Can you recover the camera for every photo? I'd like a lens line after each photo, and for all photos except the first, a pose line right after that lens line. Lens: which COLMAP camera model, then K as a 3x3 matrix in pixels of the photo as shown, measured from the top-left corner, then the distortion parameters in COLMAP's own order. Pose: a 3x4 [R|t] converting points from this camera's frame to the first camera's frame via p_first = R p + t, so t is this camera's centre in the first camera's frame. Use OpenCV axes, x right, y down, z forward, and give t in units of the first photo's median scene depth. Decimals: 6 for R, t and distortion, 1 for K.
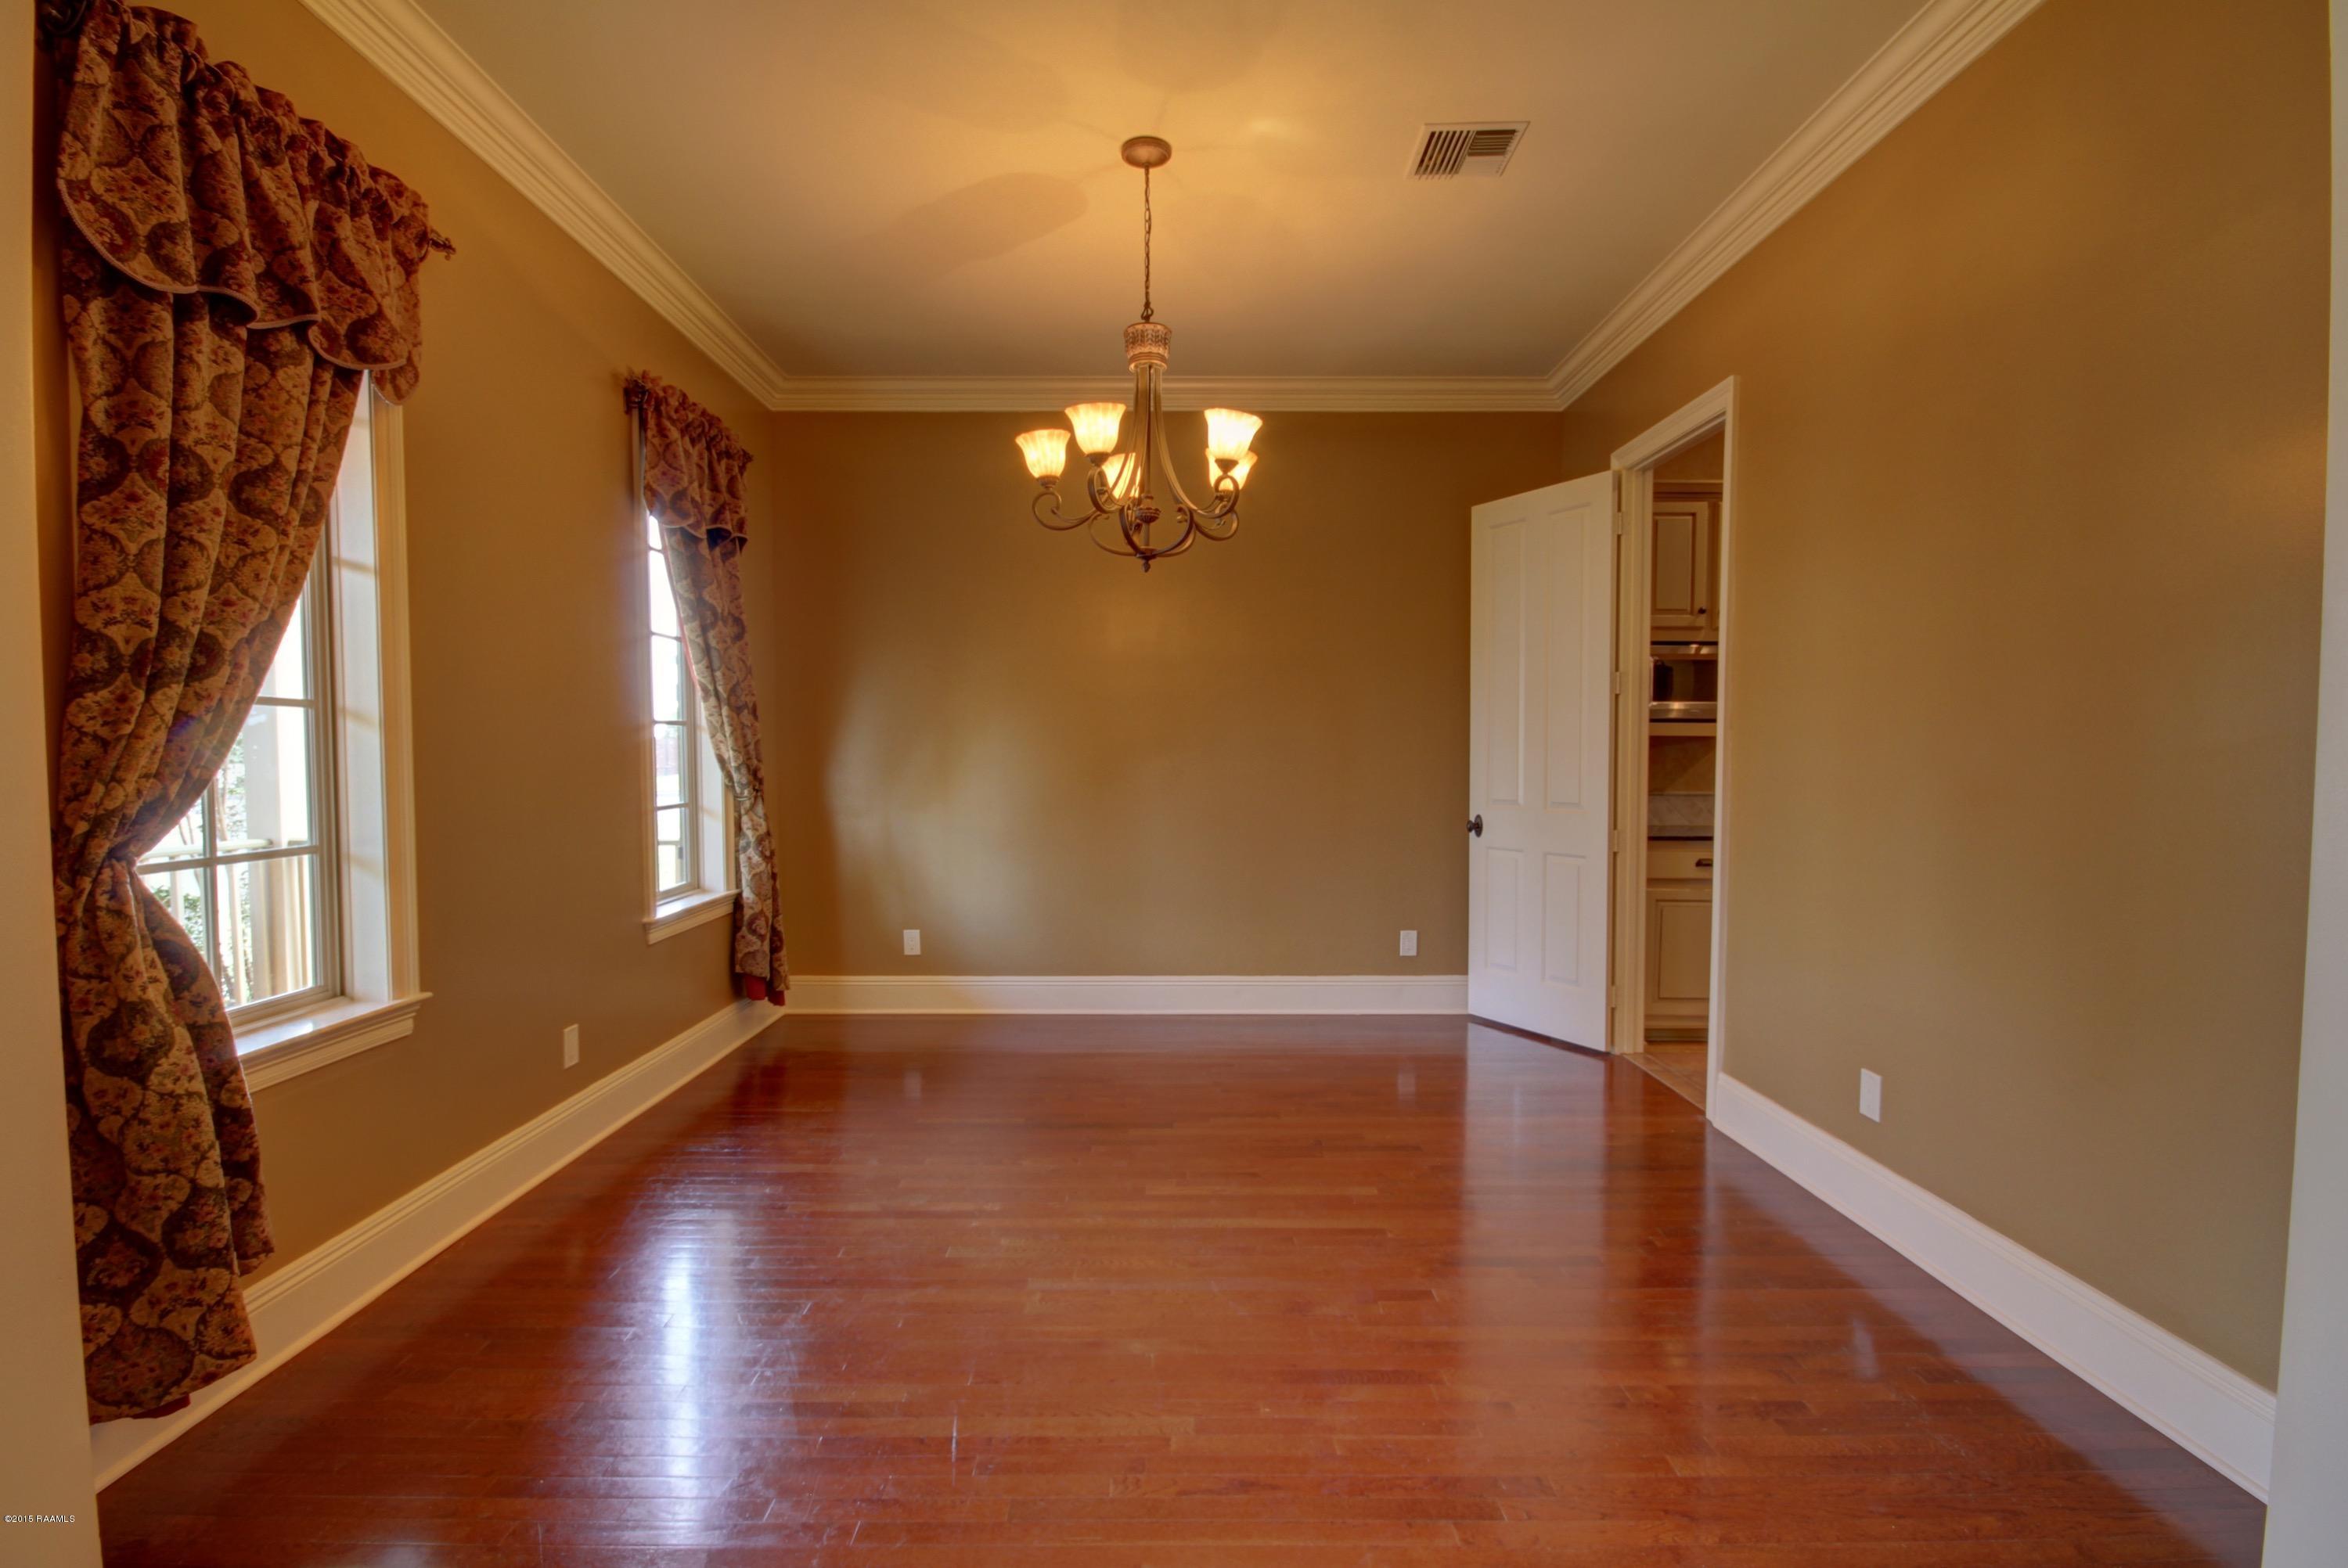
lens RADIAL K [[1116.5, 0, 1168.0], [0, 1116.5, 803.5], [0, 0, 1]] dist [0.012324, -0.011723]
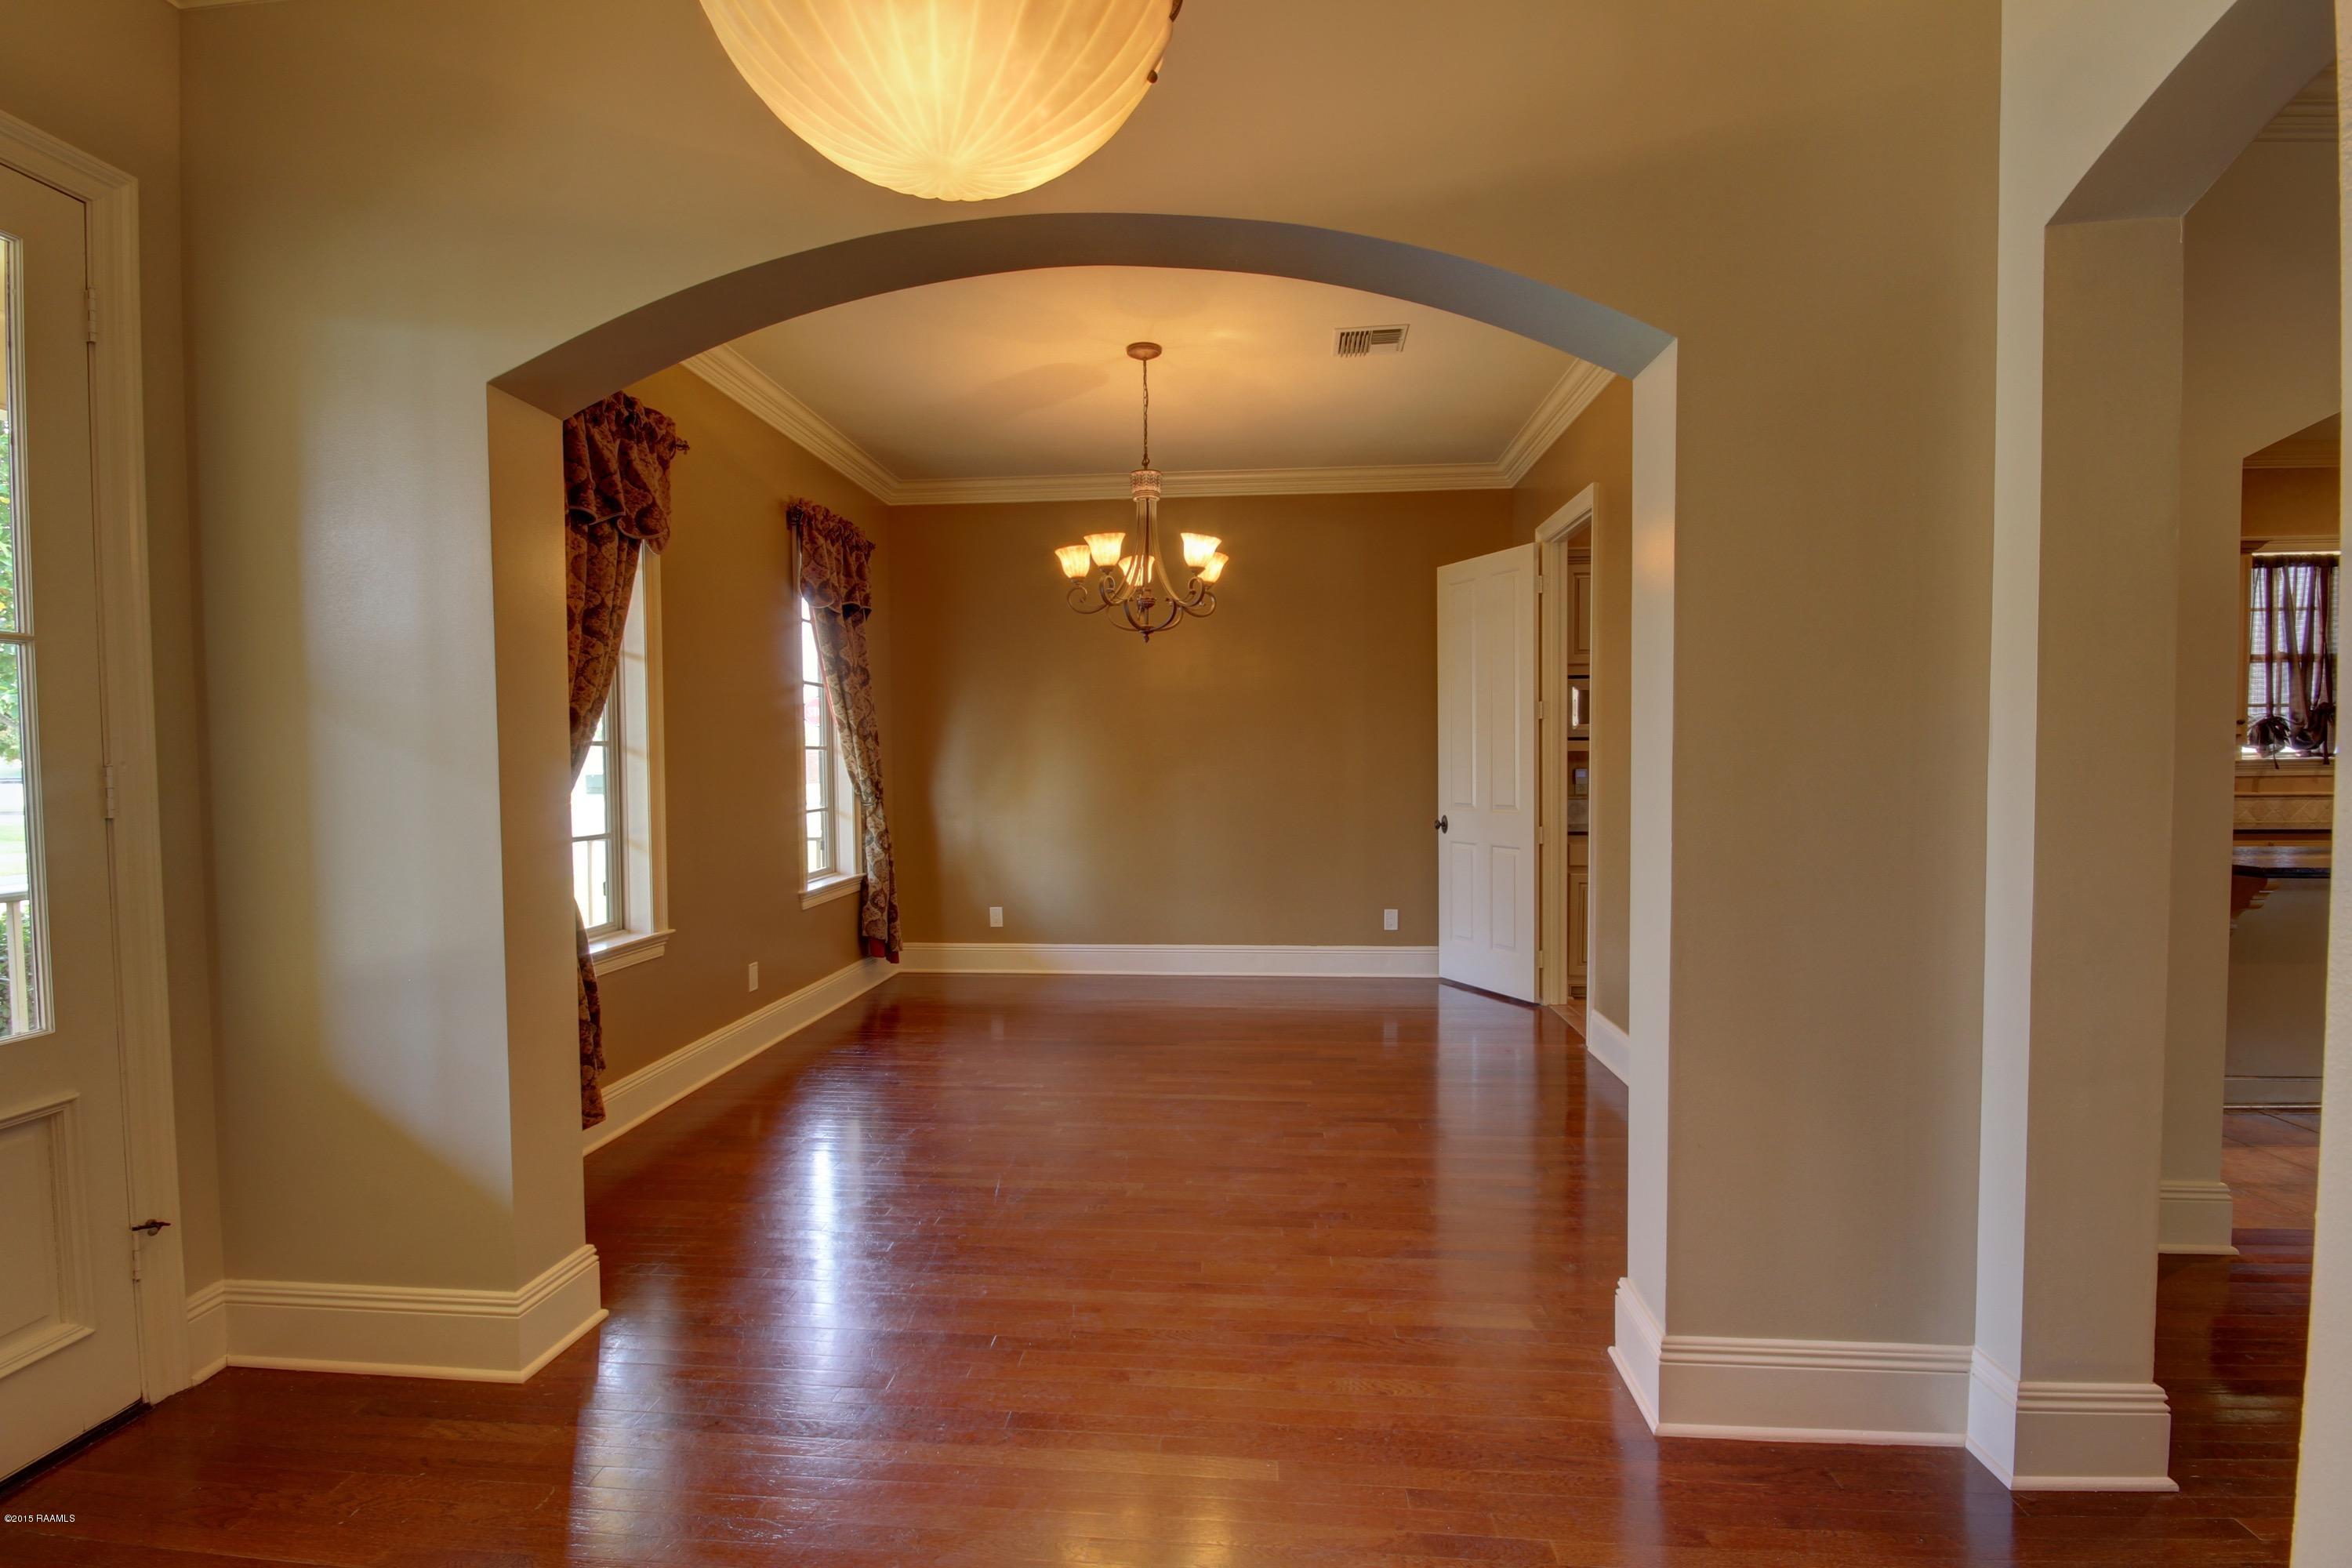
lens RADIAL K [[1100.1, 0, 1170.4], [0, 1100.1, 798.5], [0, 0, 1]] dist [0.008615, -0.009285]
pose [[0.996015, -0.004091, -0.089092, 0.157245], [0.003096, 0.999931, -0.011302, 0.008062], [0.089132, 0.010981, 0.995959, -0.450808]]
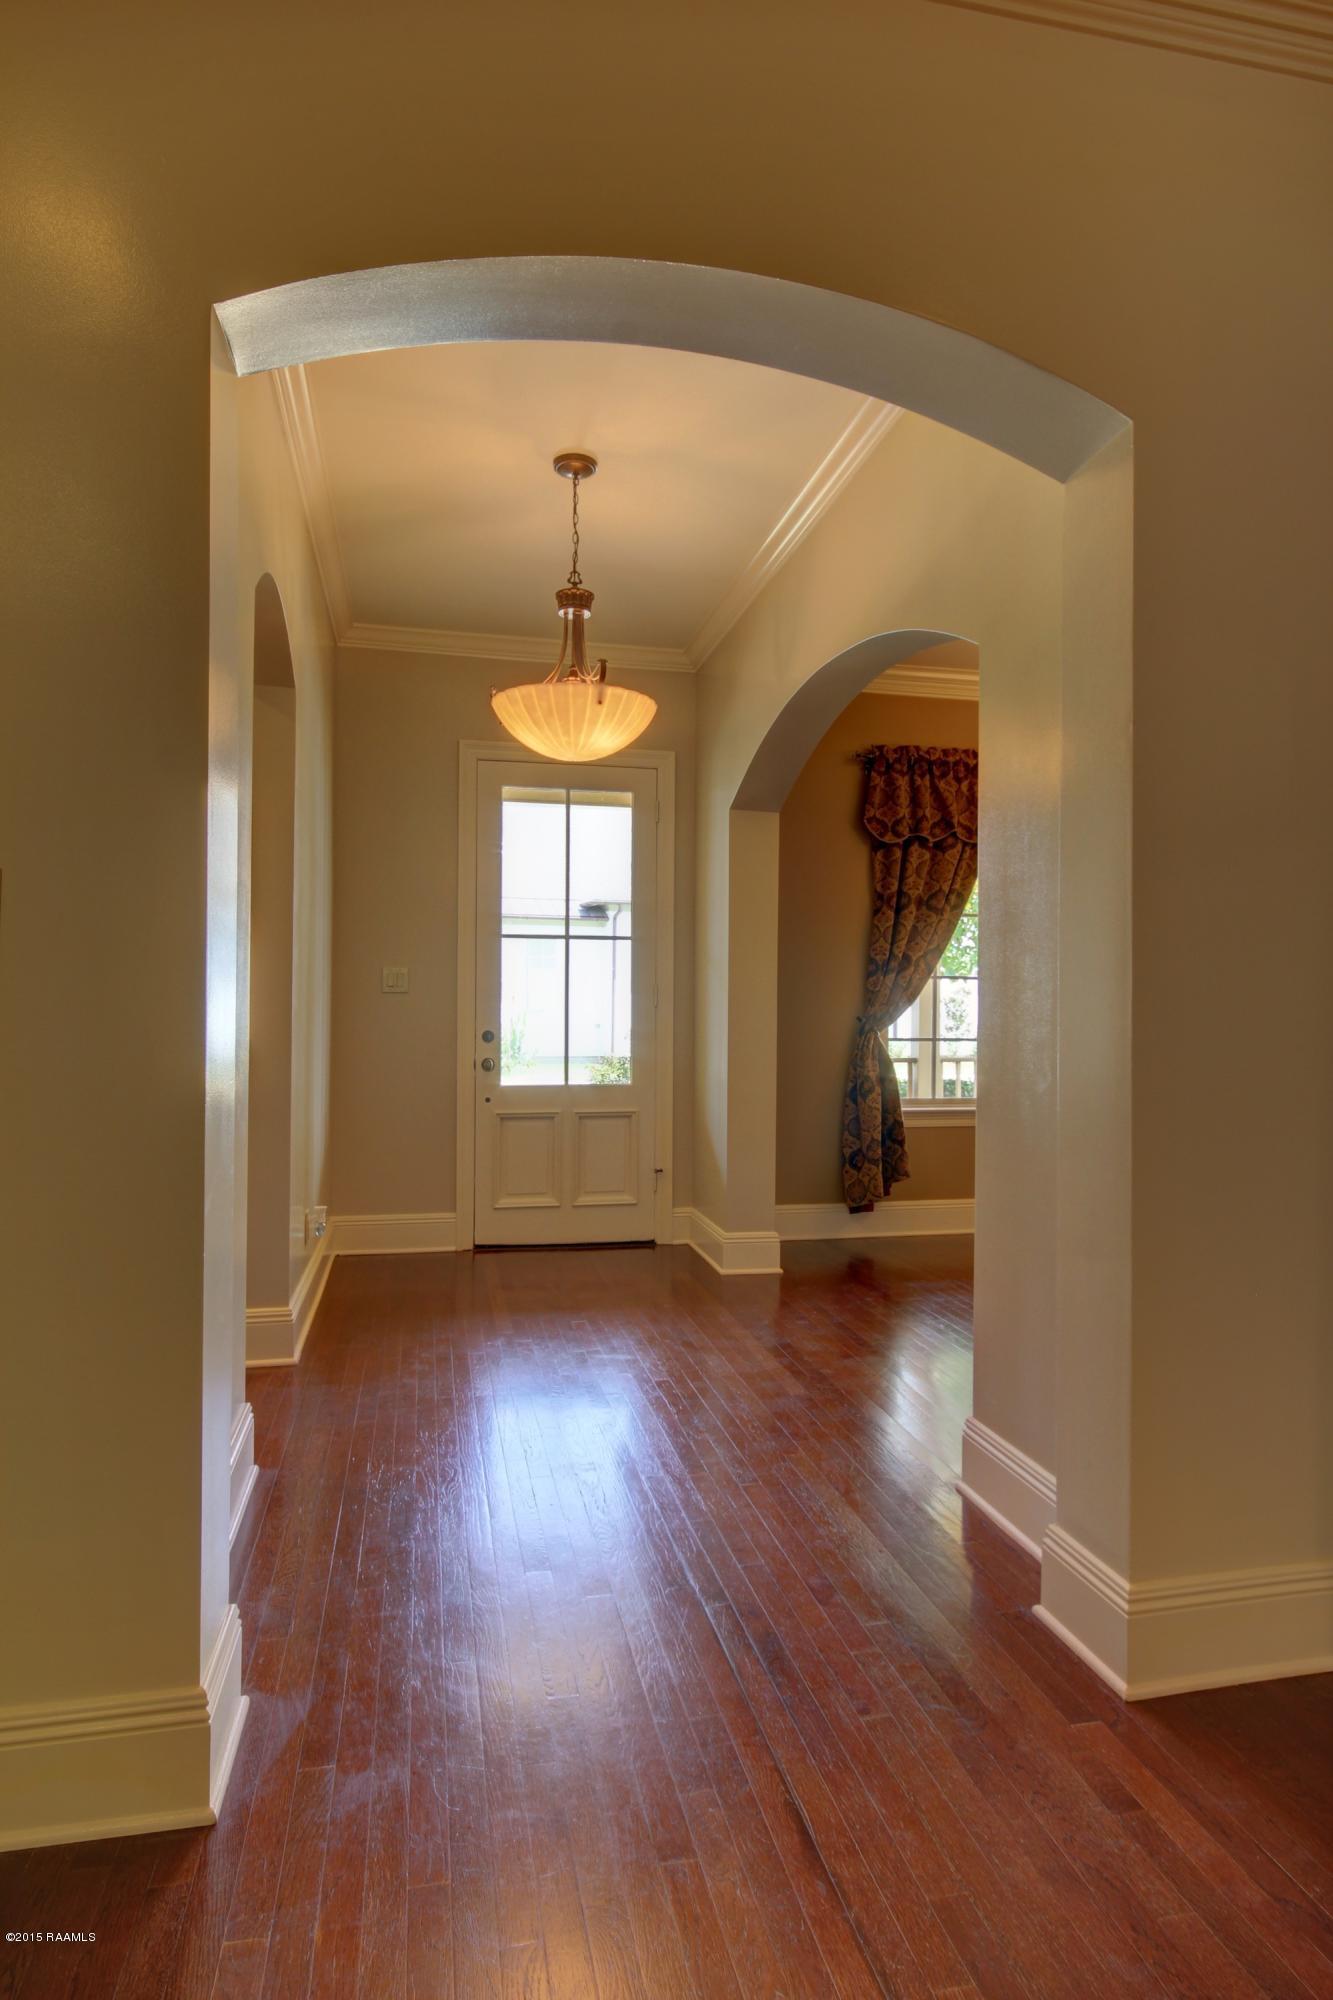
lens RADIAL K [[1115.4, 0, 666.2], [0, 1115.4, 1026.9], [0, 0, 1]] dist [0.002140, 0.000081]
pose [[0.201144, -0.007156, -0.979536, 1.323585], [-0.054512, 0.998342, -0.018487, 0.085171], [0.978044, 0.057115, 0.200420, -0.117649]]
